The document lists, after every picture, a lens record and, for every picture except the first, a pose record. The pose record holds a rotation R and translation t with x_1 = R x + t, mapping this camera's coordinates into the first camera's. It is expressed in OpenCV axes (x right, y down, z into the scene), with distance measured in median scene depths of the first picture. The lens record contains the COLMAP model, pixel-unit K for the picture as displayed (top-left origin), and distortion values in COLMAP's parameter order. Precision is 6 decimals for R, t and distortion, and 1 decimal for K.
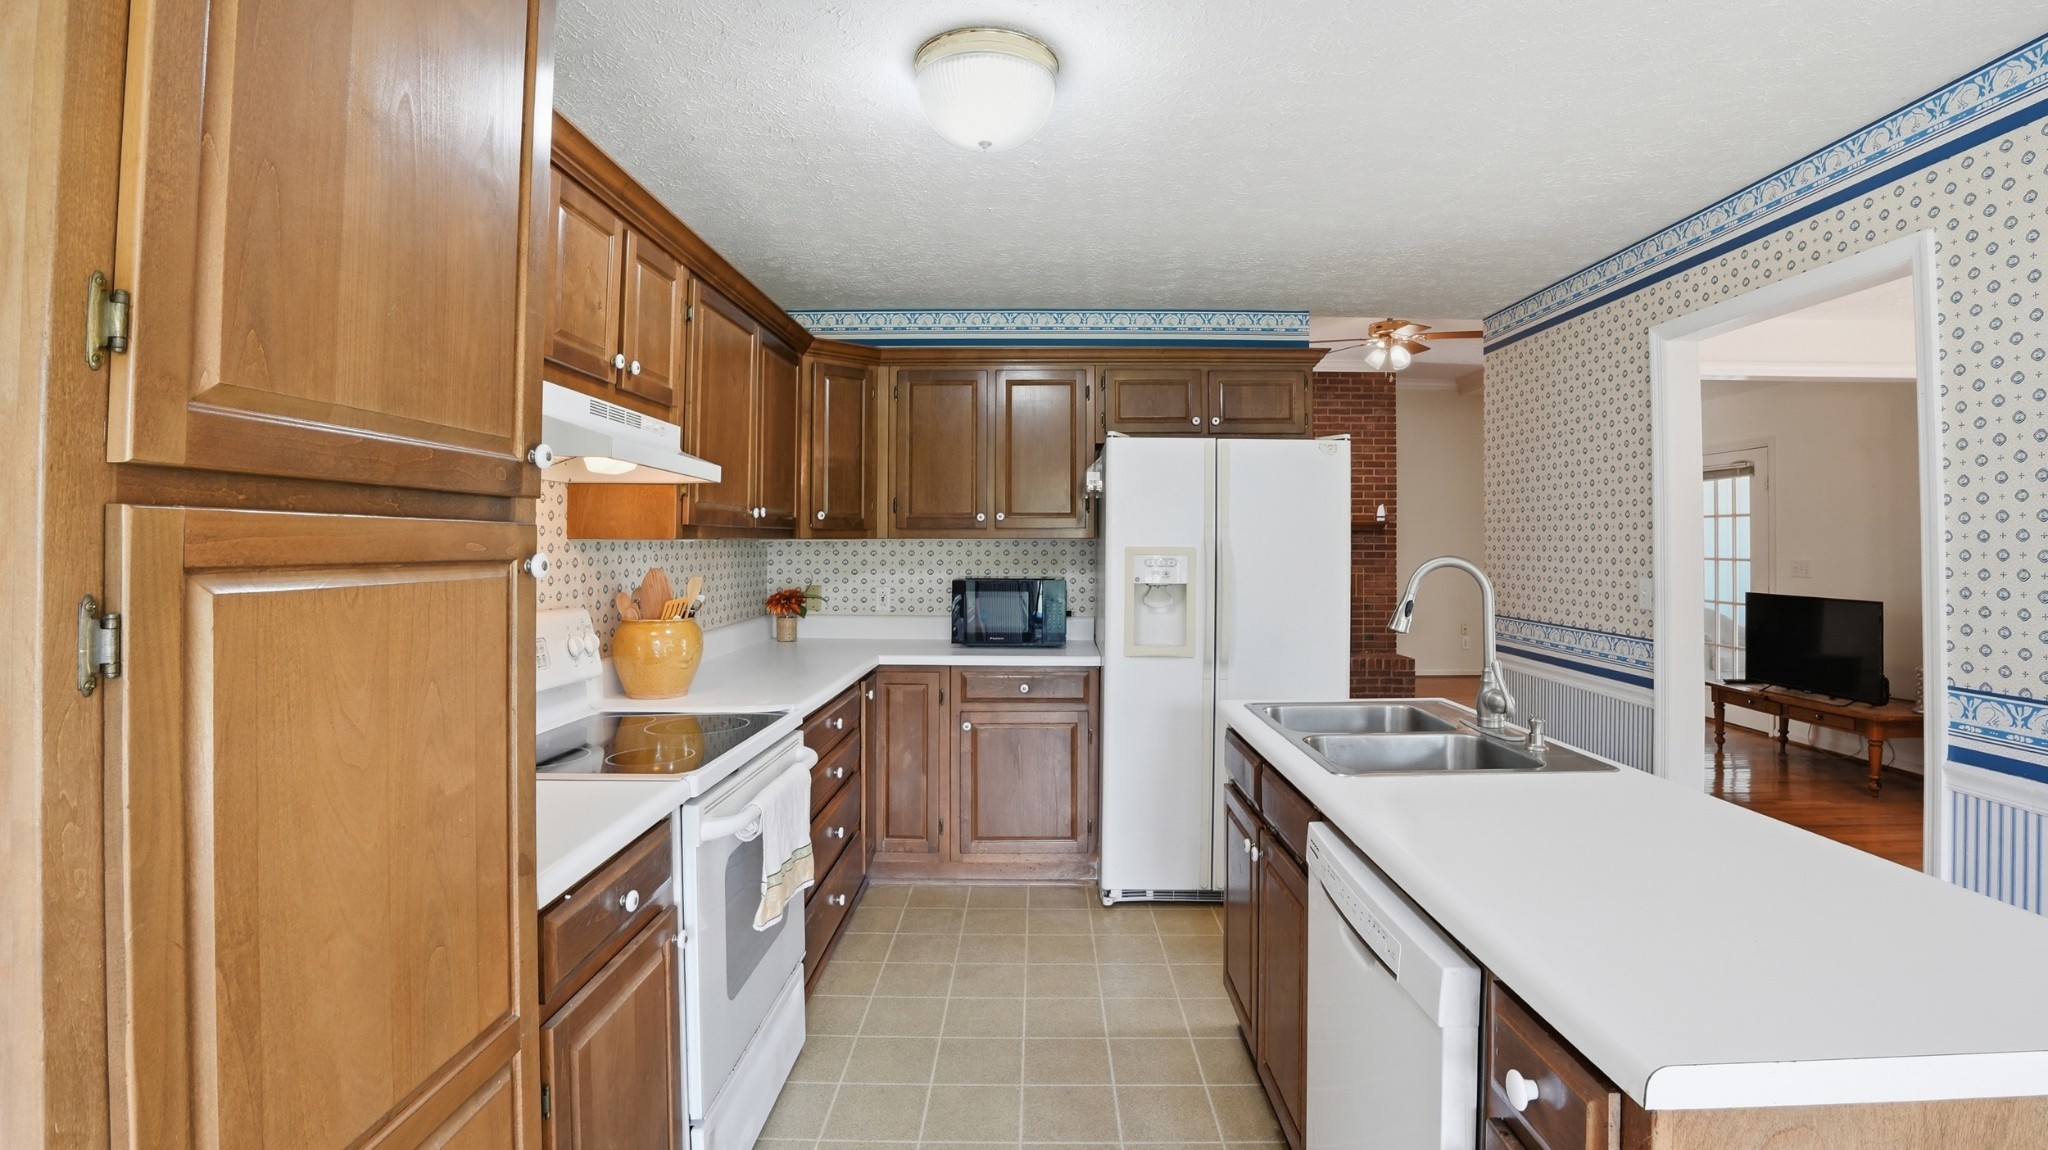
lens RADIAL K [[916.3, 0, 1005.1], [0, 916.3, 528.4], [0, 0, 1]] dist [-0.056200, 0.009797]
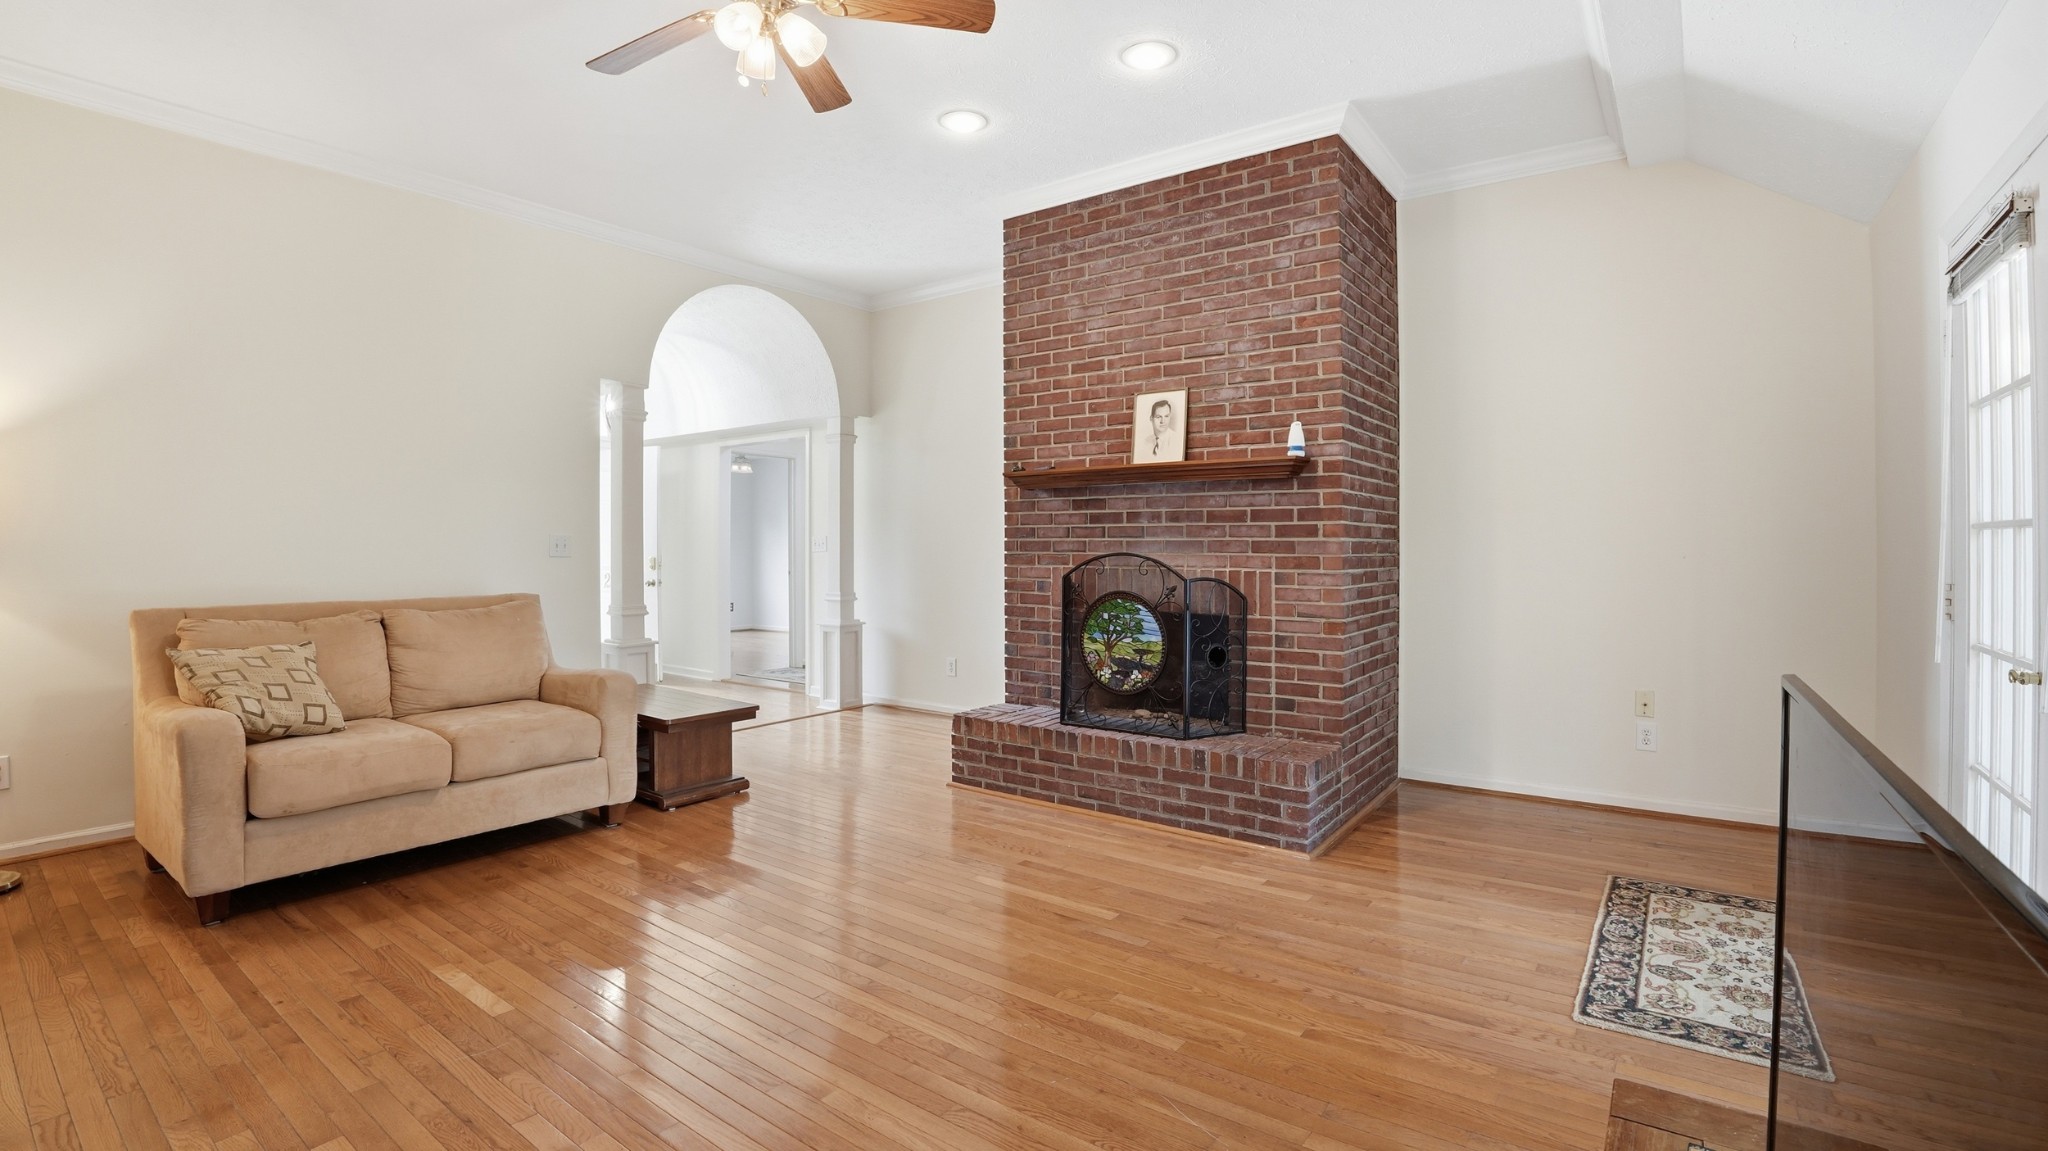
lens RADIAL K [[916.3, 0, 1025.8], [0, 916.3, 536.7], [0, 0, 1]] dist [-0.056200, 0.009797]
pose [[0.821219, -0.007599, -0.570562, 1.150715], [0.009332, 0.999956, 0.000114, 0.063355], [0.570537, -0.005418, 0.821254, 1.089252]]
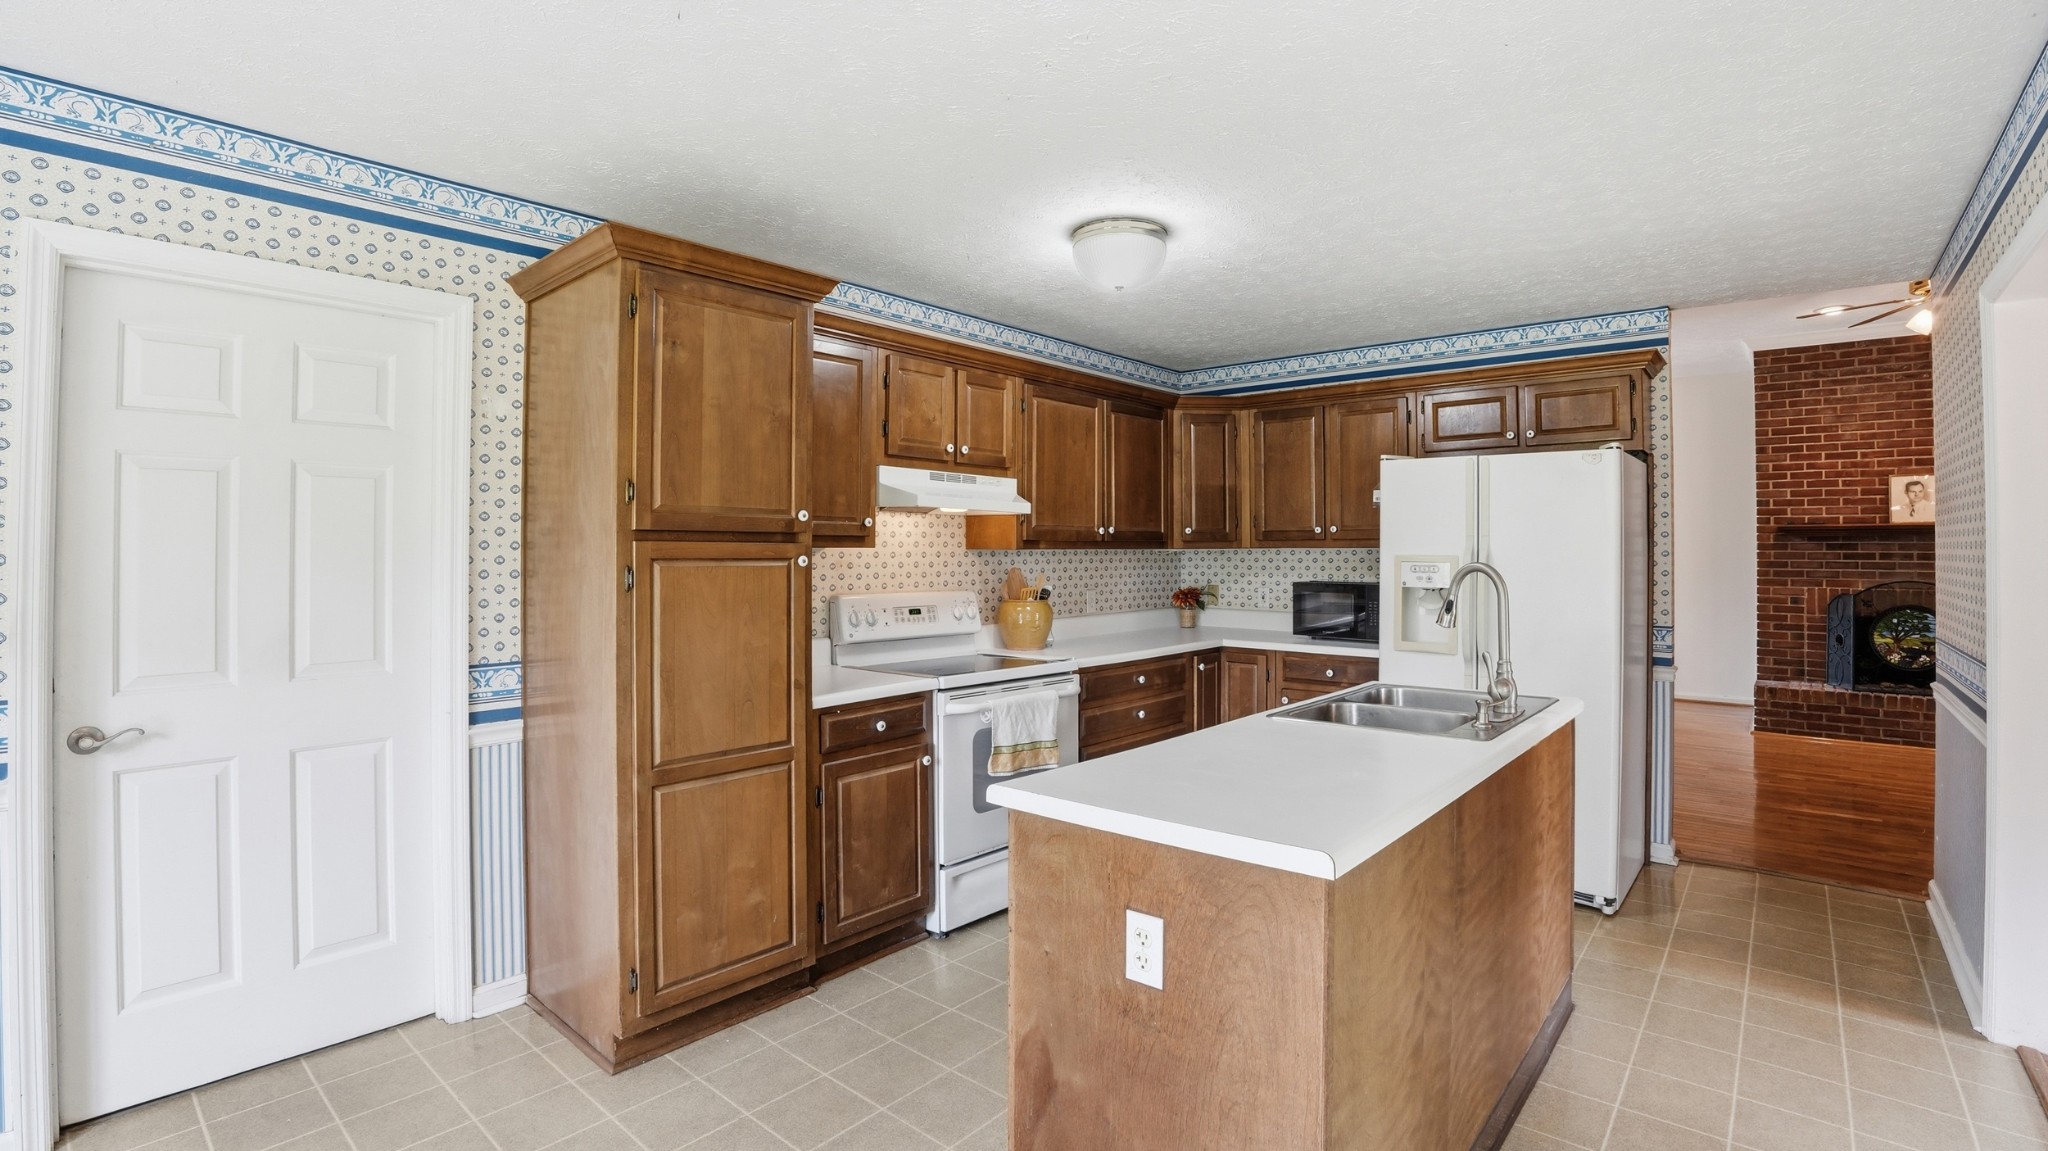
lens RADIAL K [[916.3, 0, 1044.0], [0, 916.3, 535.4], [0, 0, 1]] dist [-0.056200, 0.009797]
pose [[0.778280, -0.010392, -0.627831, 0.443113], [0.009272, 0.999944, -0.005057, -0.002537], [0.627849, -0.001885, 0.778333, -0.144616]]
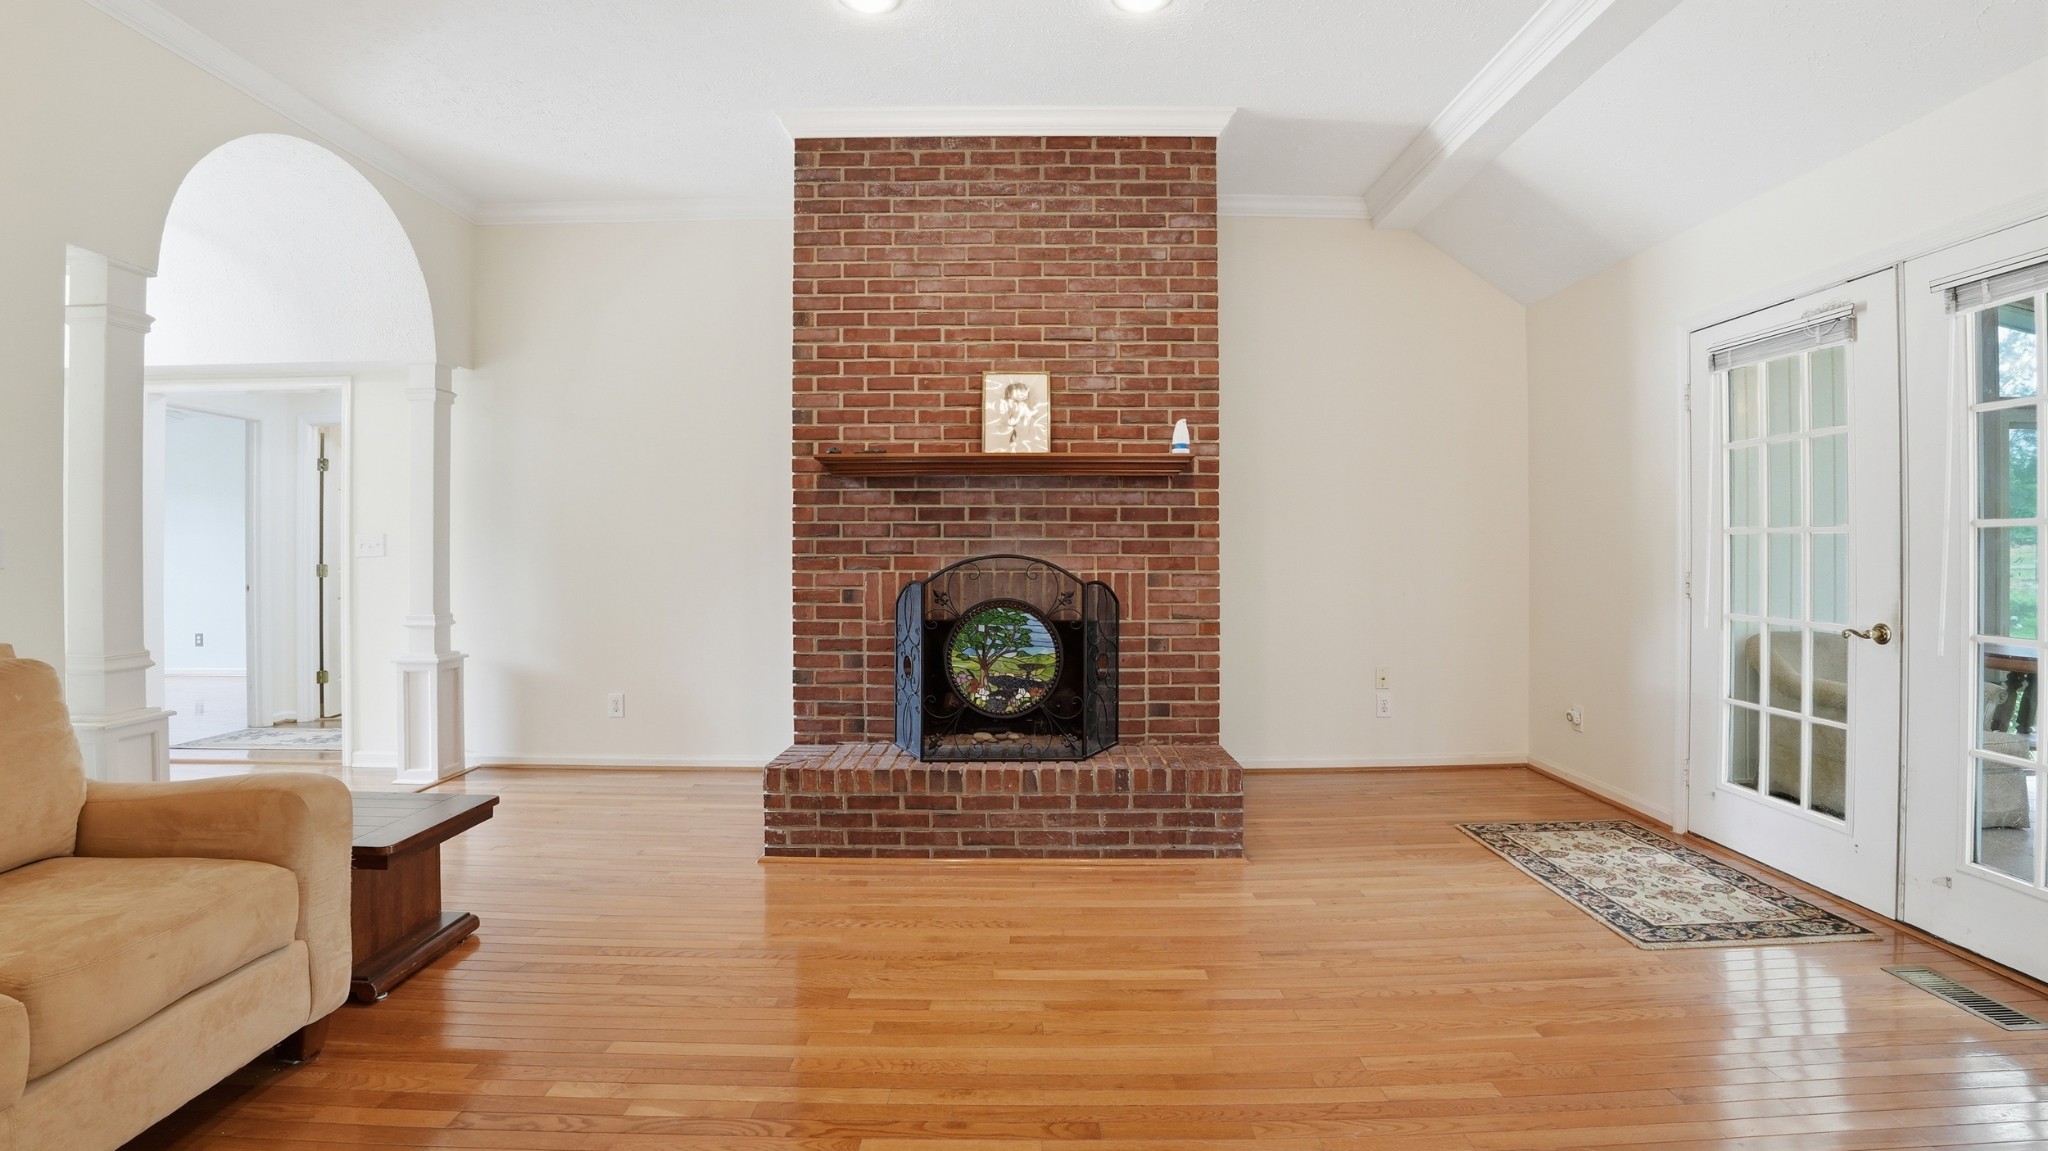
lens RADIAL K [[916.3, 0, 1021.7], [0, 916.3, 538.0], [0, 0, 1]] dist [-0.056200, 0.009797]
pose [[0.999674, -0.004106, 0.025207, 0.654938], [0.004018, 0.999986, 0.003520, 0.063461], [-0.025221, -0.003417, 0.999676, 1.103575]]
